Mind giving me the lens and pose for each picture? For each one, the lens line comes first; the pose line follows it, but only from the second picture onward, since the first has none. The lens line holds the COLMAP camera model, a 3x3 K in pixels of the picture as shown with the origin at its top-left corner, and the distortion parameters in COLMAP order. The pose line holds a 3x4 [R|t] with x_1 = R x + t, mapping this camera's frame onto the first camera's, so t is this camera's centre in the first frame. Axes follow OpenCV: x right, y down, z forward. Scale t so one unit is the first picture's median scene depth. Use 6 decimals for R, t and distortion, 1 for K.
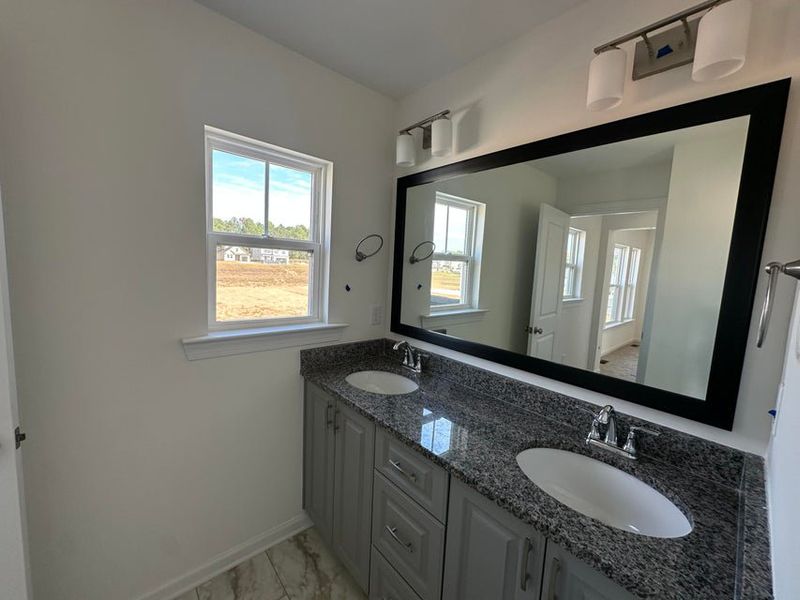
lens RADIAL K [[319.0, 0, 399.8], [0, 319.0, 298.9], [0, 0, 1]] dist [-0.002337, 0.000571]
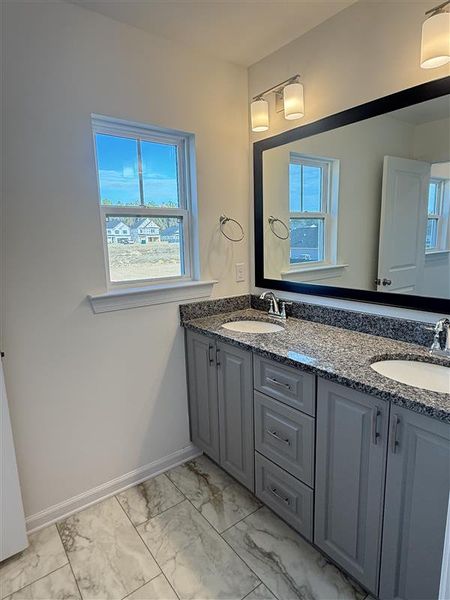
lens RADIAL K [[344.6, 0, 226.9], [0, 344.6, 300.0], [0, 0, 1]] dist [-0.003179, -0.000186]
pose [[0.995106, -0.061605, -0.077258, -0.053190], [0.067174, 0.995163, 0.071684, 0.079788], [0.072468, -0.076523, 0.994431, -0.268662]]
